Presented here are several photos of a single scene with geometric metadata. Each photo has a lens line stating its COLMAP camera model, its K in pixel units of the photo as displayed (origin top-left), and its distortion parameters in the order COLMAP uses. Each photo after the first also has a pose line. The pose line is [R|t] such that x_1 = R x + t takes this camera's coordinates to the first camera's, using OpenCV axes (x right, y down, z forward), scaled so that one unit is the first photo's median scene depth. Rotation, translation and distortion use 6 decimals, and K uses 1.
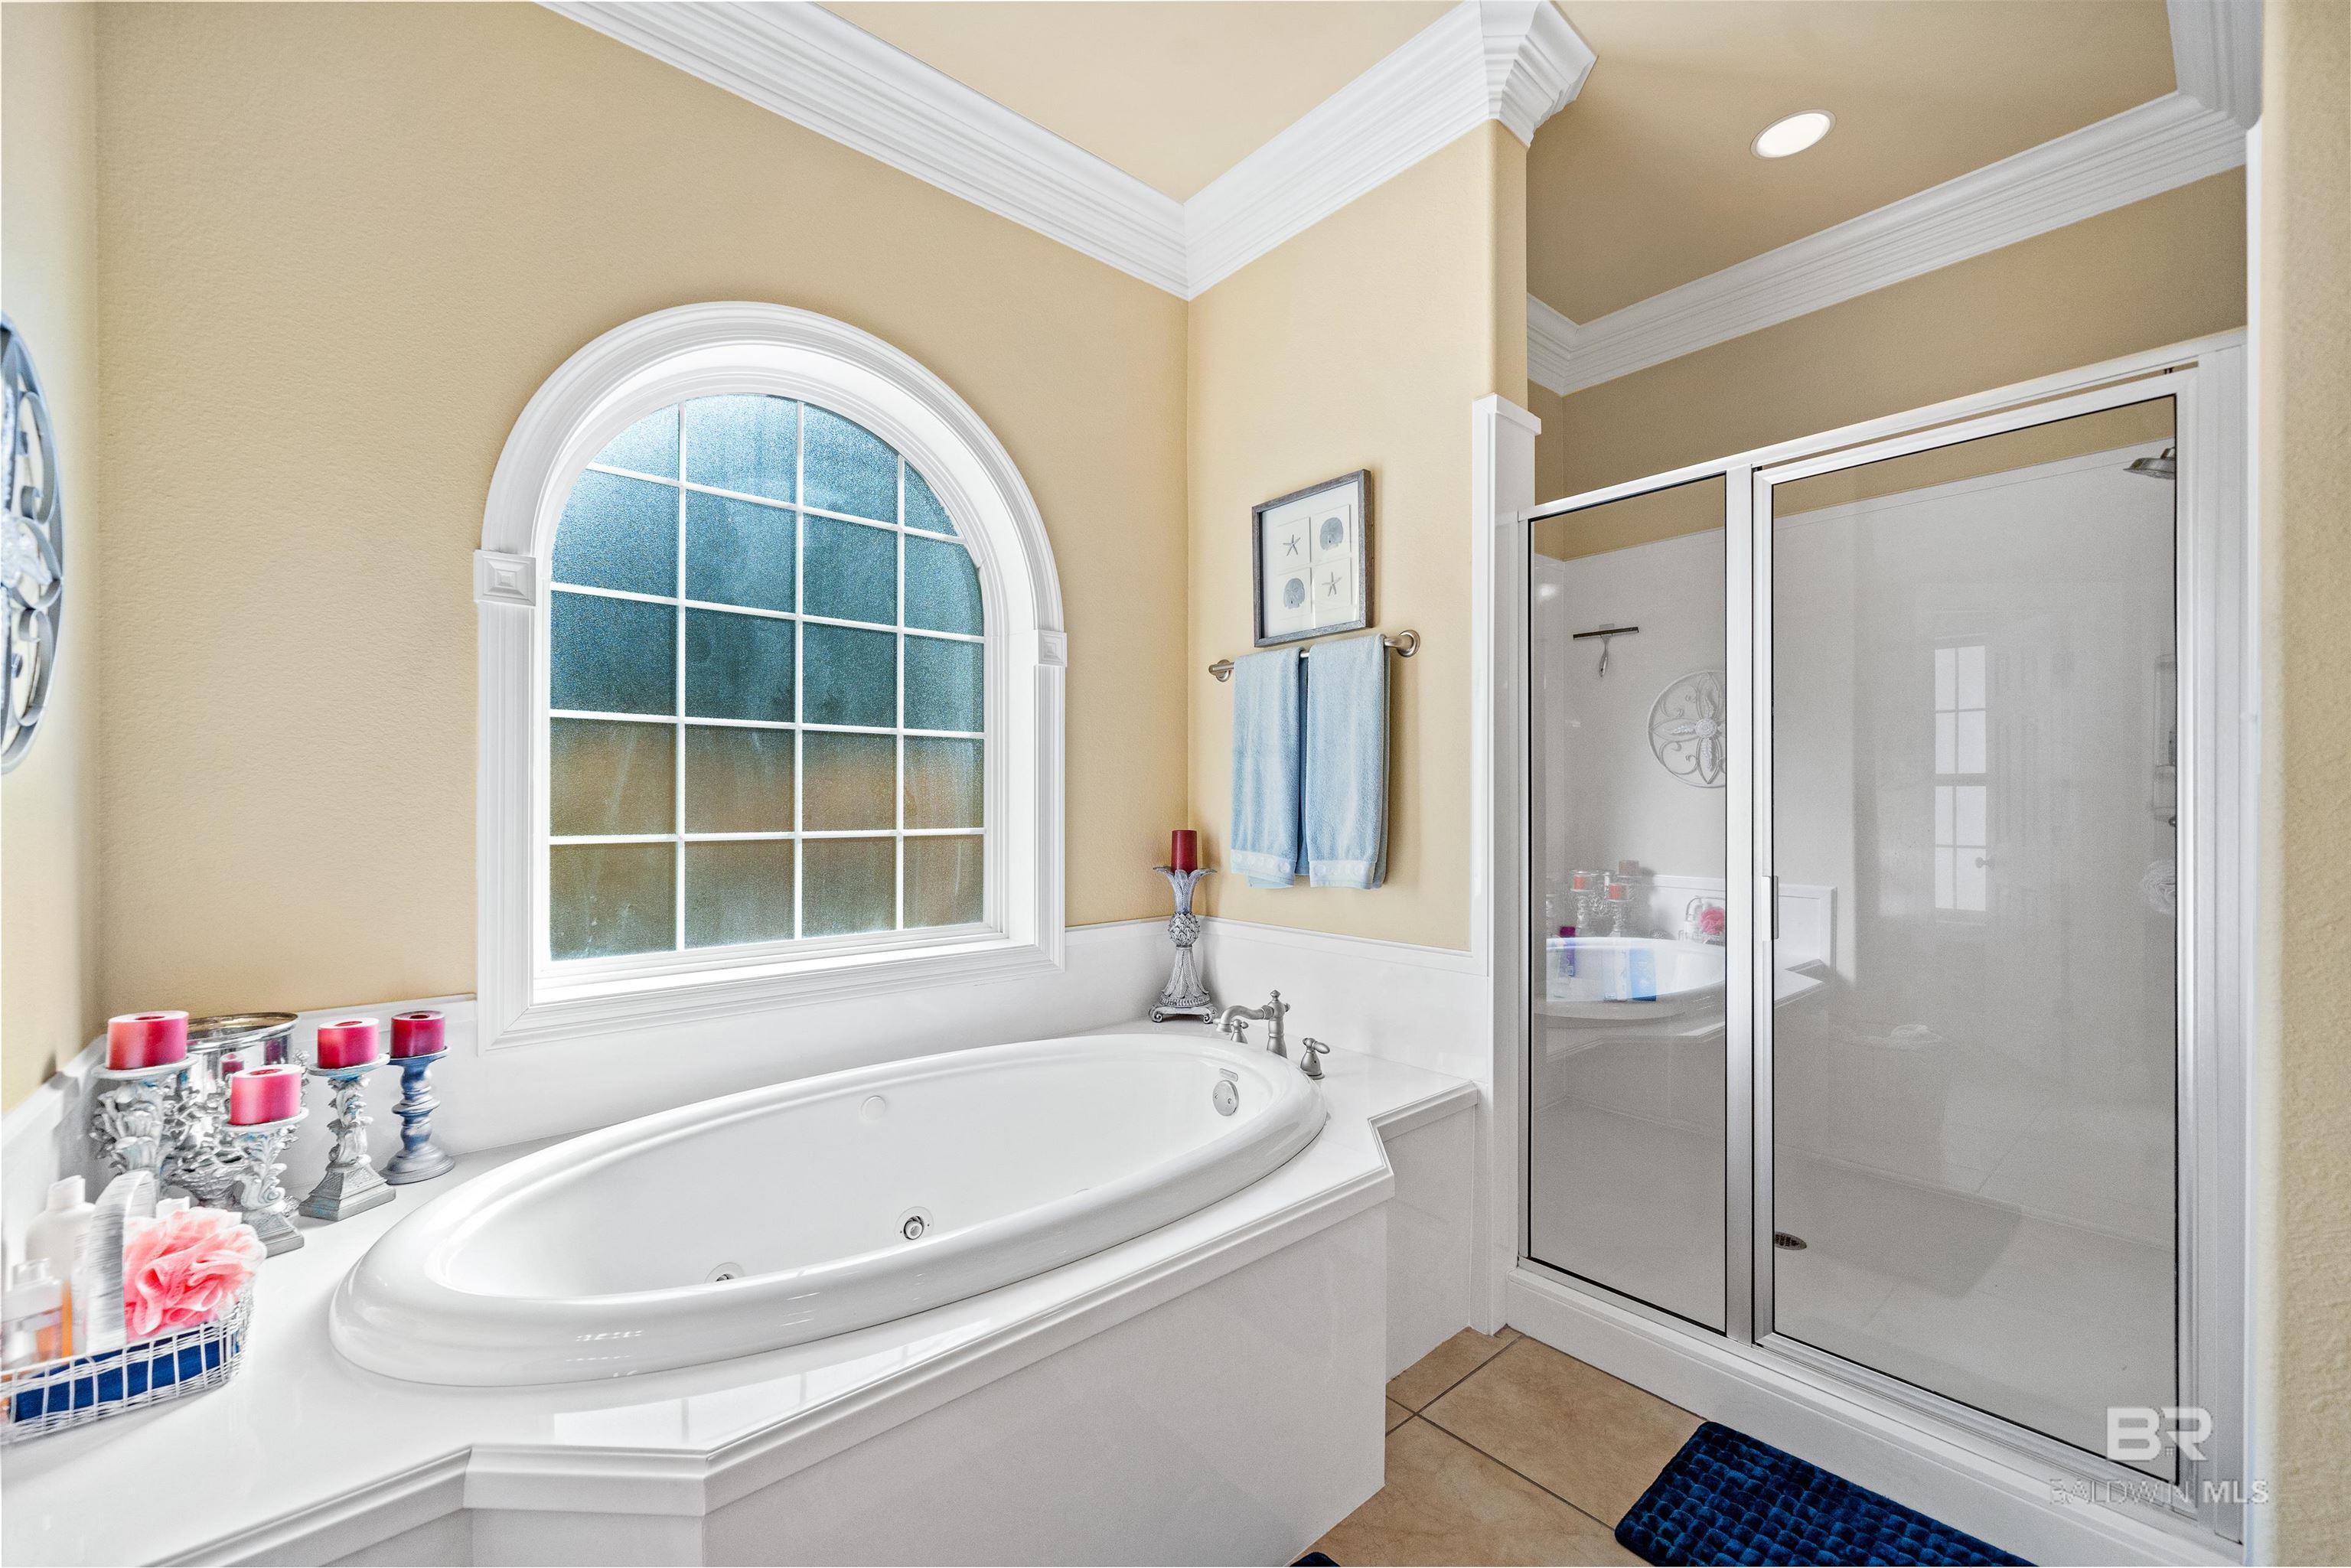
lens RADIAL K [[944.1, 0, 1175.4], [0, 944.1, 805.4], [0, 0, 1]] dist [0.004352, 0.000387]
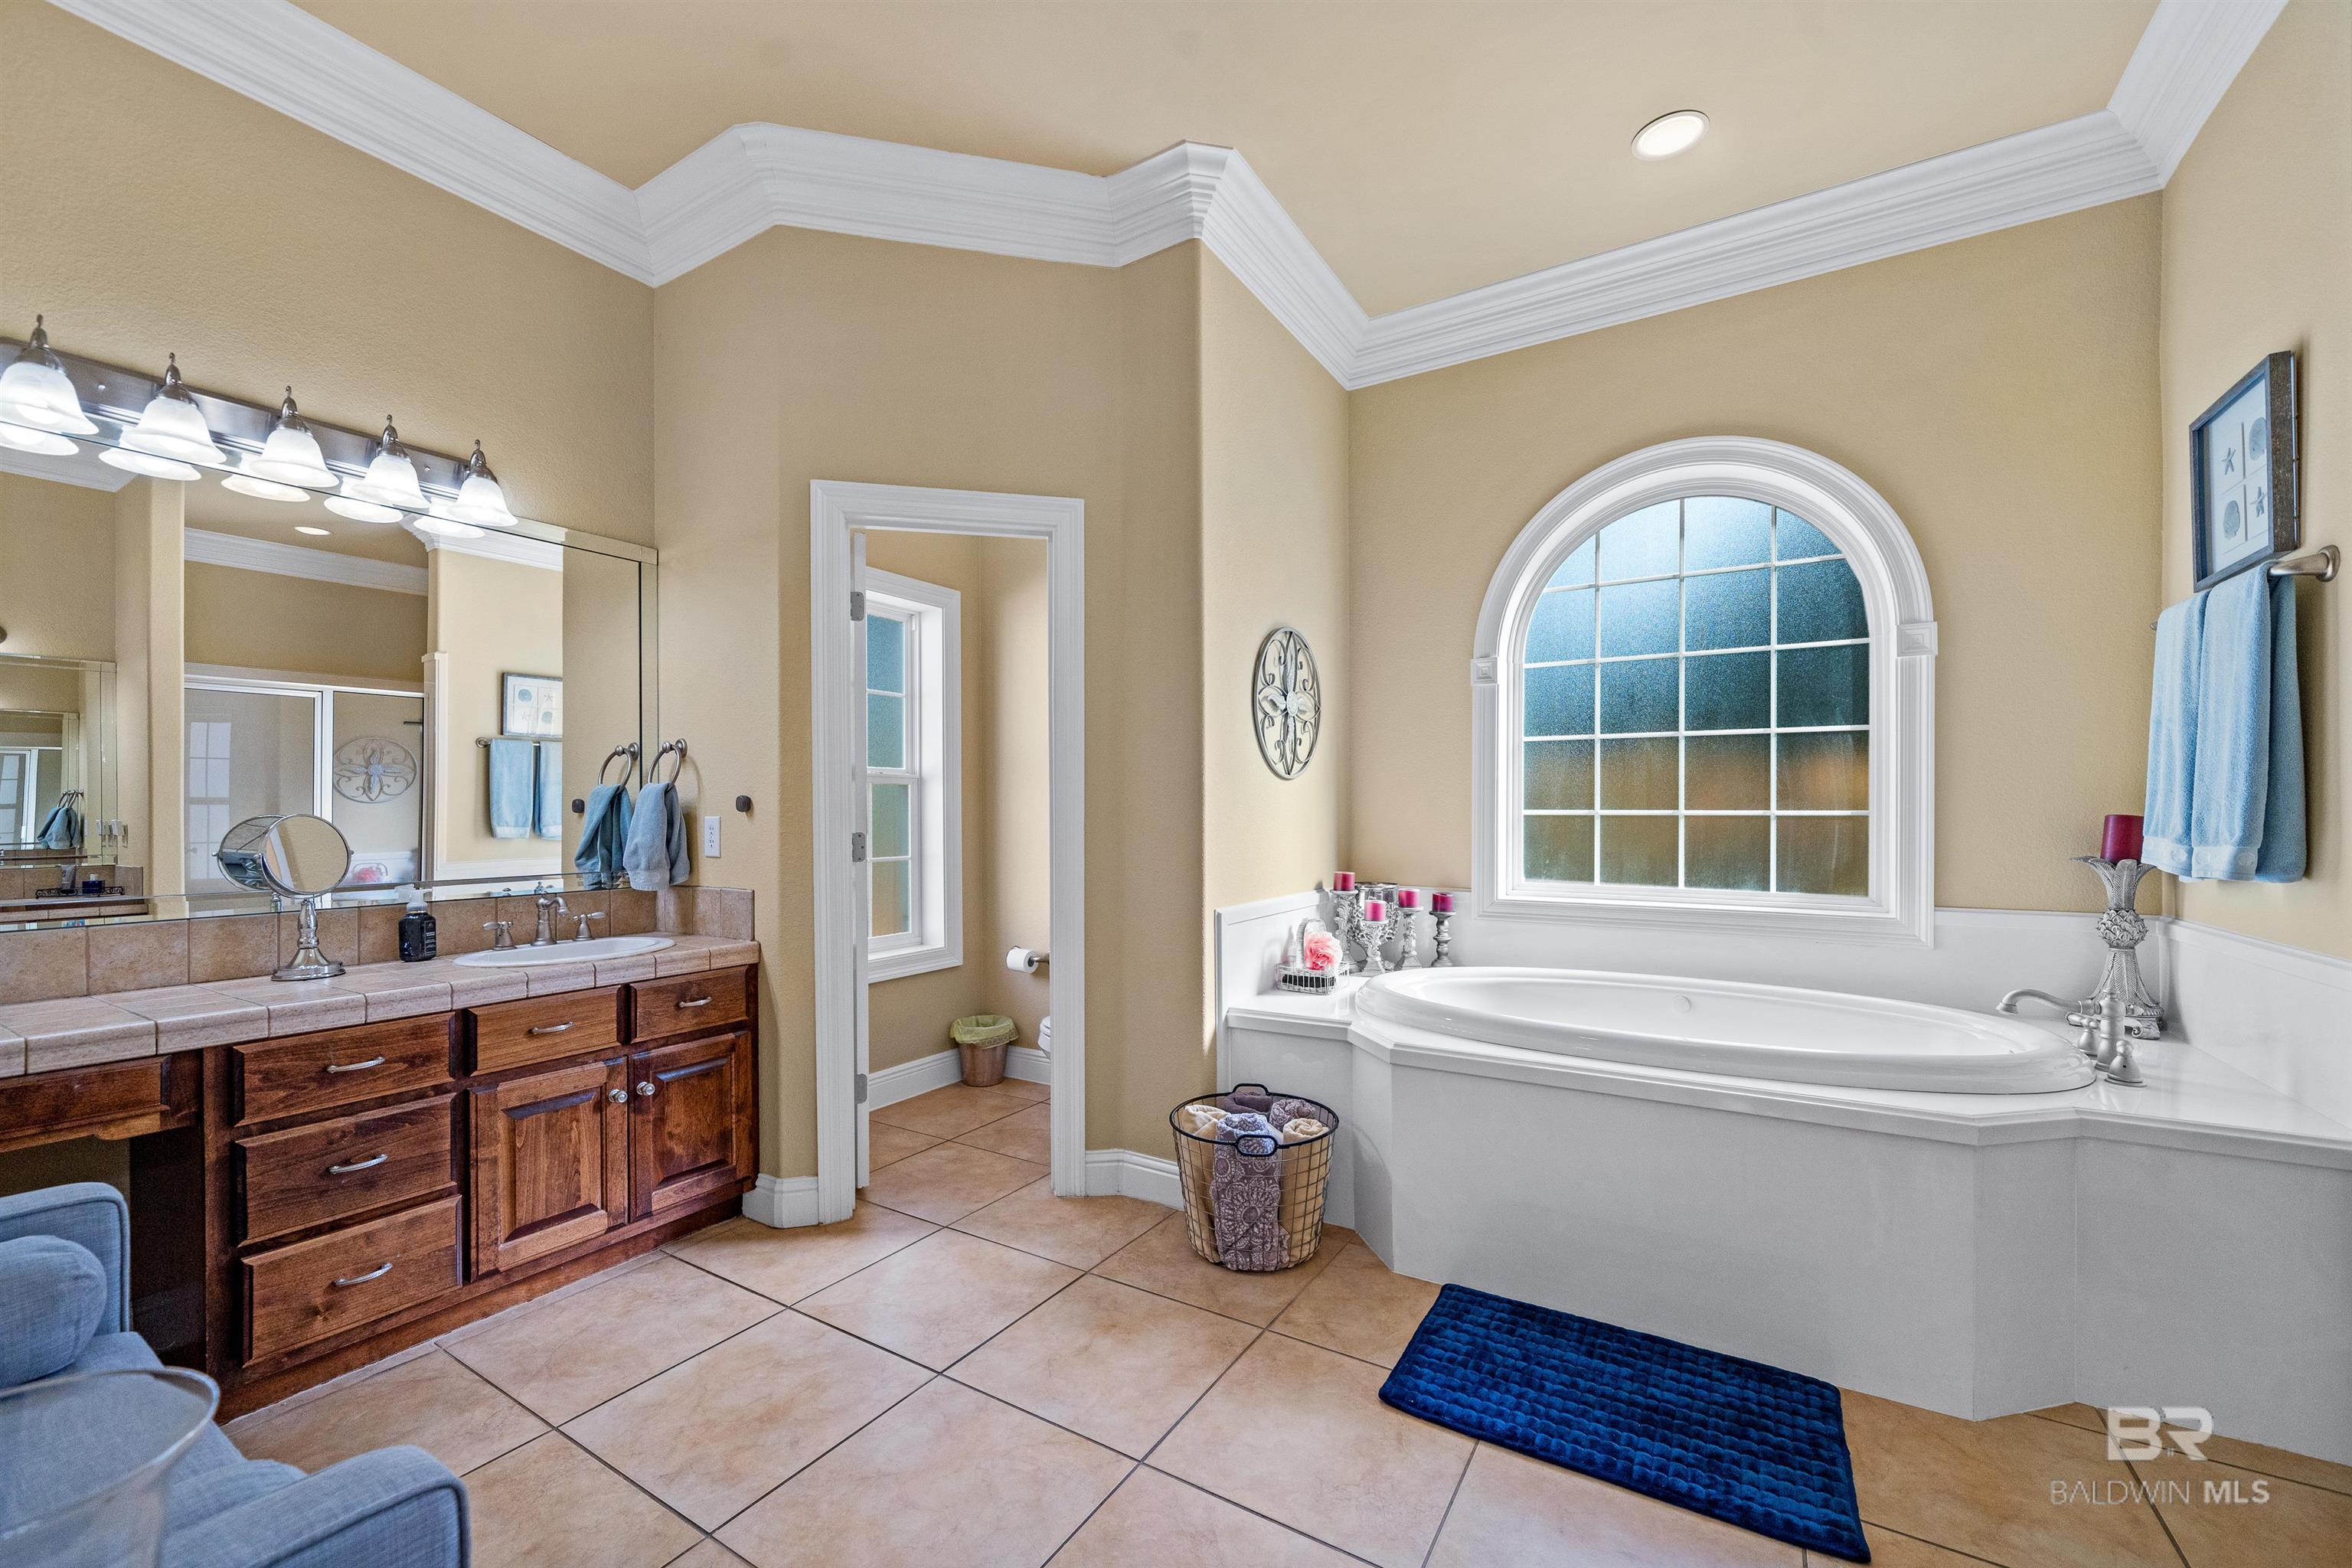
lens RADIAL K [[923.9, 0, 1174.3], [0, 923.9, 803.1], [0, 0, 1]] dist [-0.000870, -0.000330]
pose [[0.298643, -0.006536, -0.954343, 0.664400], [-0.007172, 0.999933, -0.009093, 0.034898], [0.954338, 0.009561, 0.298576, -0.108759]]
